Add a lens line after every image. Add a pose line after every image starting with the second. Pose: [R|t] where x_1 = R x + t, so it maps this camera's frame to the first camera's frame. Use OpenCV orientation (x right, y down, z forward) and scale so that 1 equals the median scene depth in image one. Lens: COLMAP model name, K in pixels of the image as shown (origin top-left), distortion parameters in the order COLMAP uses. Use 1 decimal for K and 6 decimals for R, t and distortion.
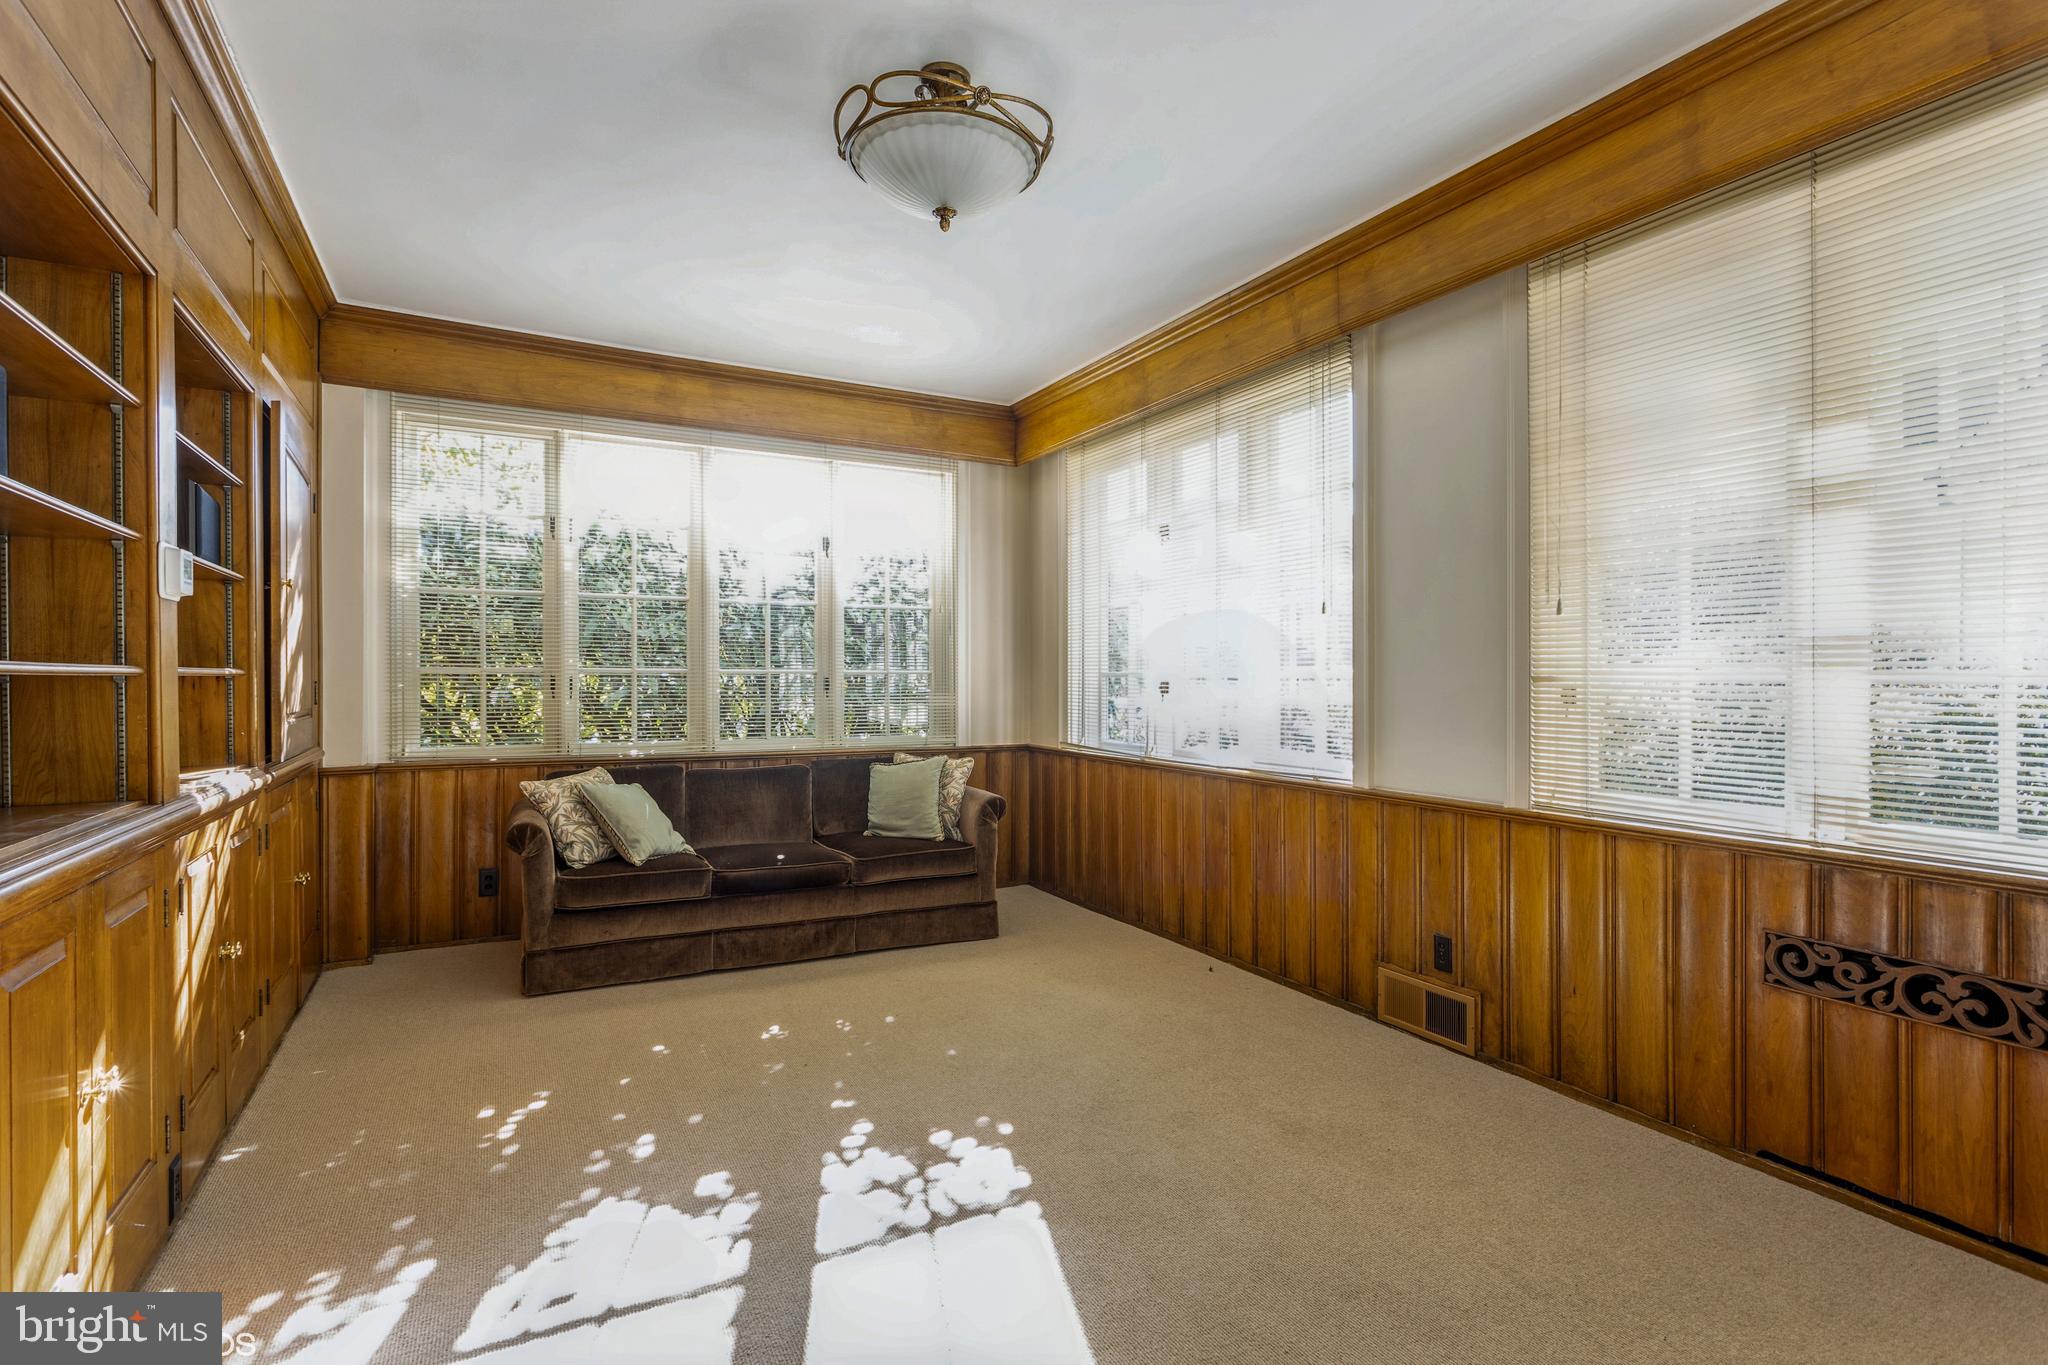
lens RADIAL K [[983.1, 0, 1040.1], [0, 983.1, 680.3], [0, 0, 1]] dist [-0.003450, 0.001746]
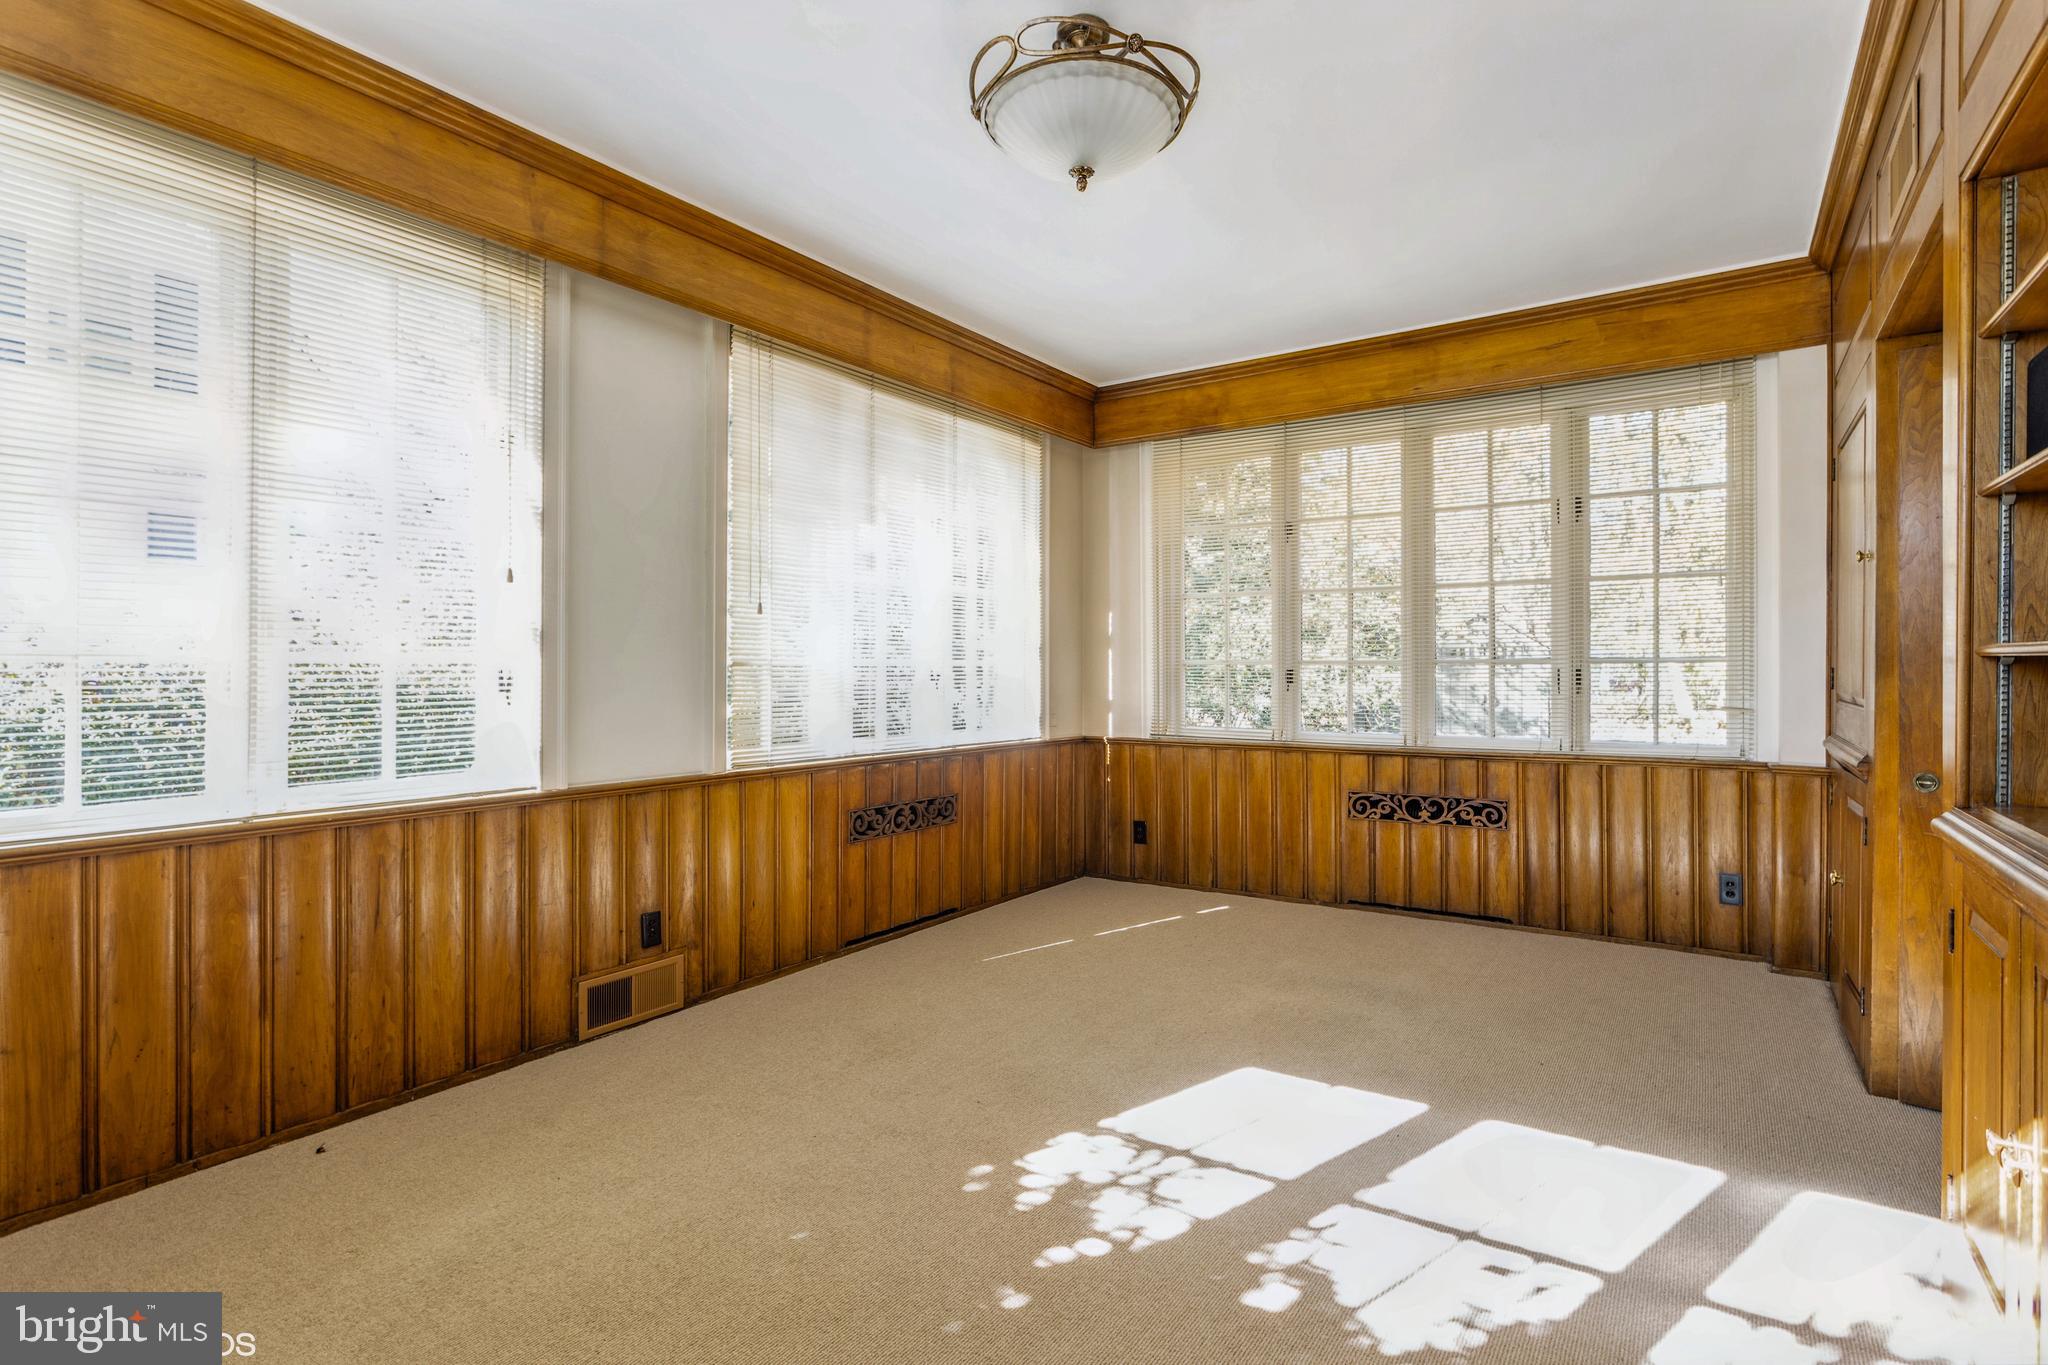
lens RADIAL K [[990.9, 0, 1025.4], [0, 990.9, 668.7], [0, 0, 1]] dist [-0.028071, 0.017681]
pose [[-0.448594, -0.003394, 0.893729, -0.823917], [0.003025, 0.999981, 0.005316, -0.000812], [-0.893730, 0.005088, -0.448576, 1.324762]]
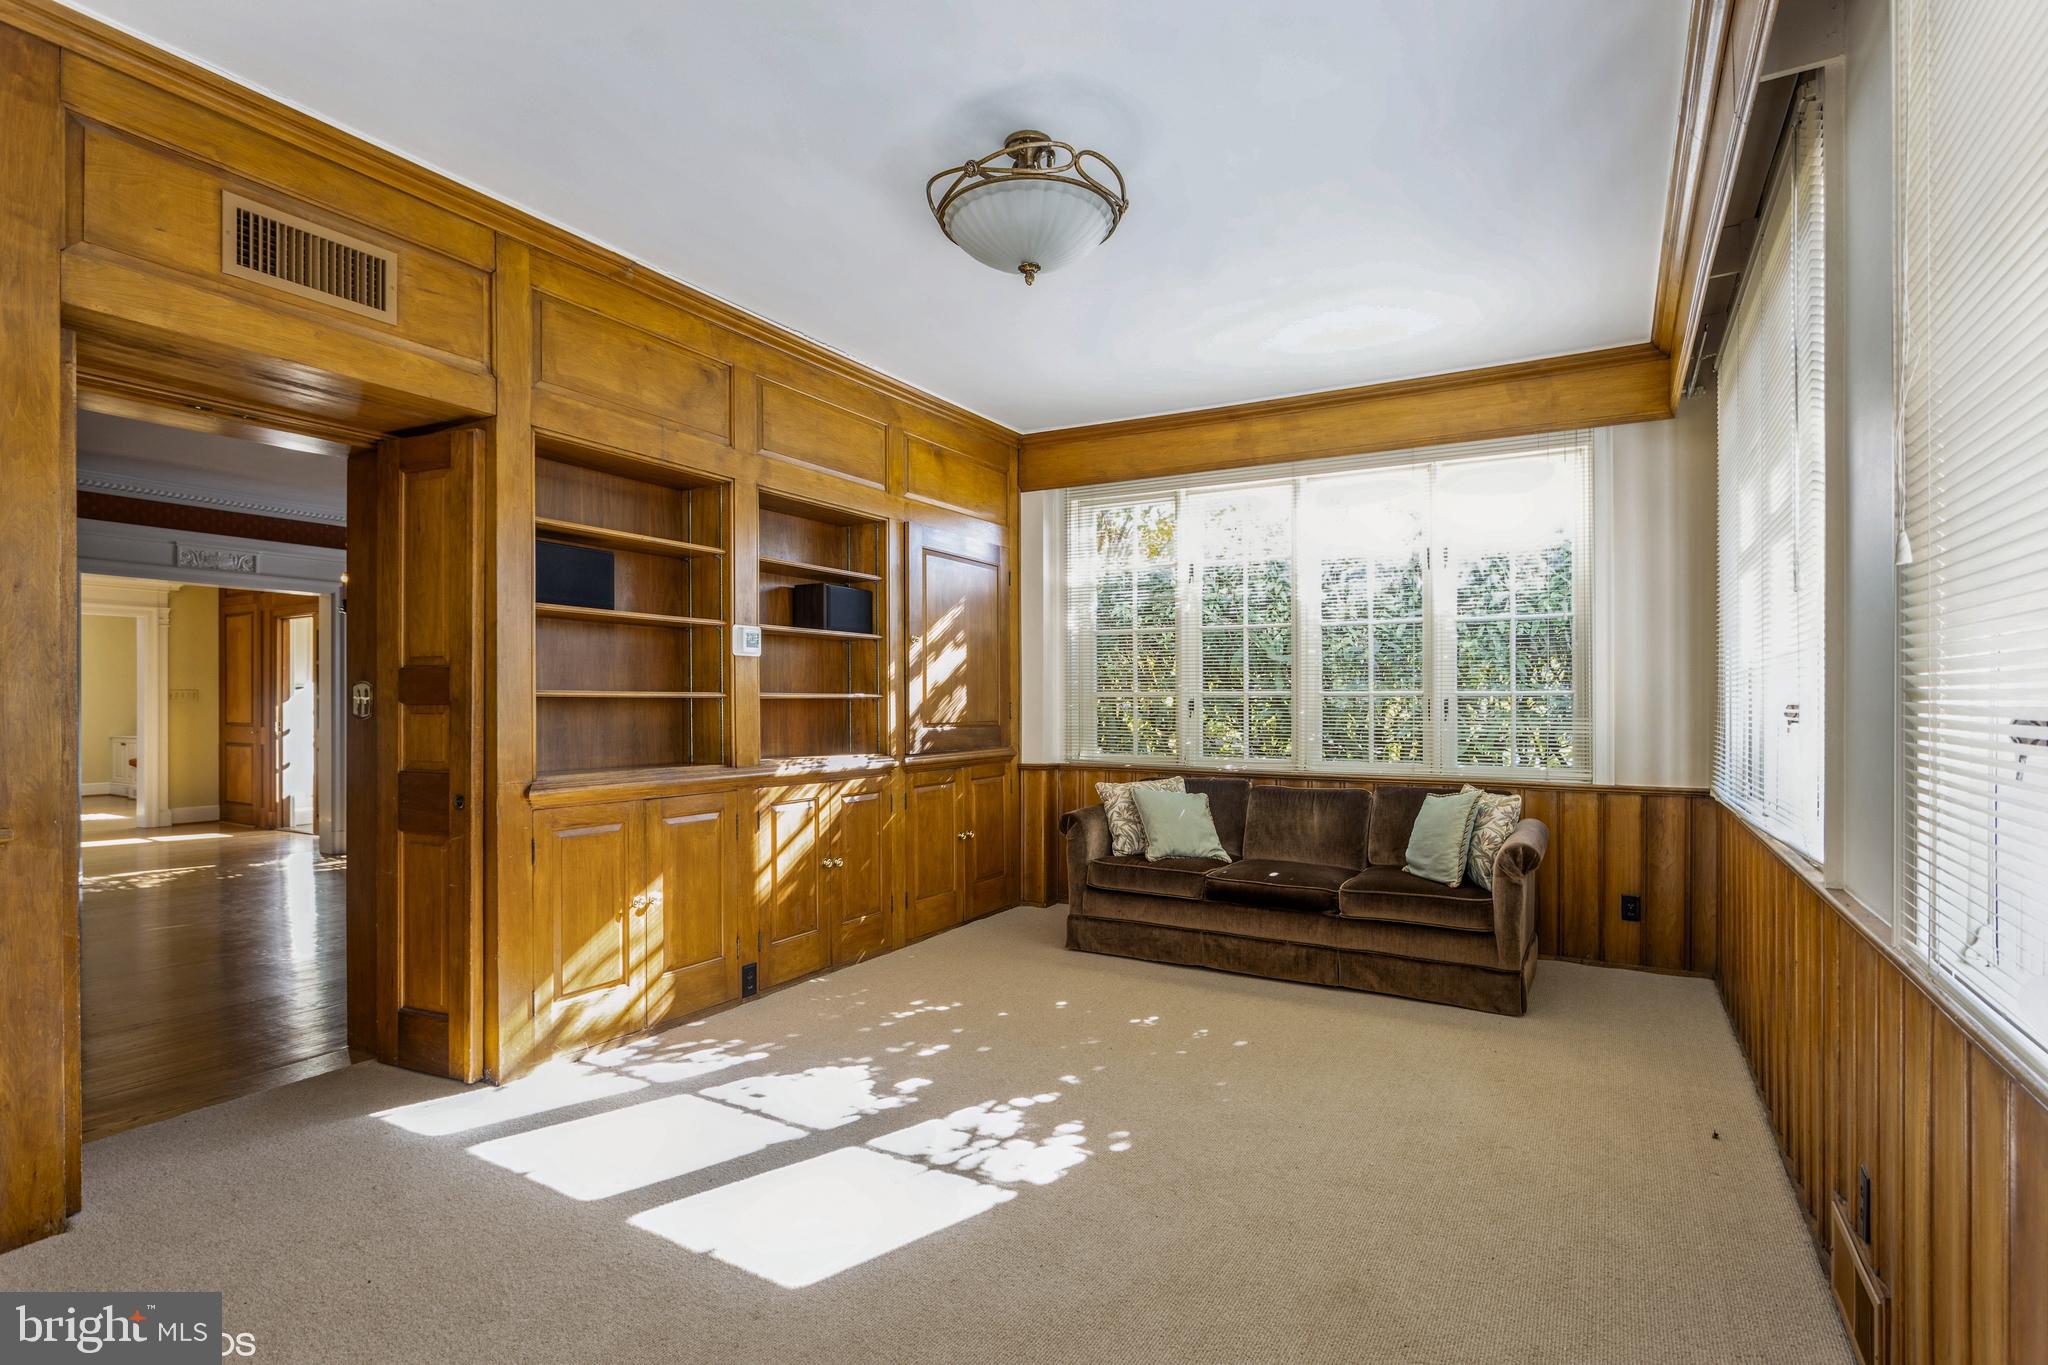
lens RADIAL K [[999.7, 0, 1033.4], [0, 999.7, 711.1], [0, 0, 1]] dist [-0.018010, 0.001342]
pose [[0.517697, 0.005769, -0.855545, 0.762617], [-0.001527, 0.999982, 0.005819, 0.006950], [0.855563, -0.001706, 0.517696, 0.389407]]
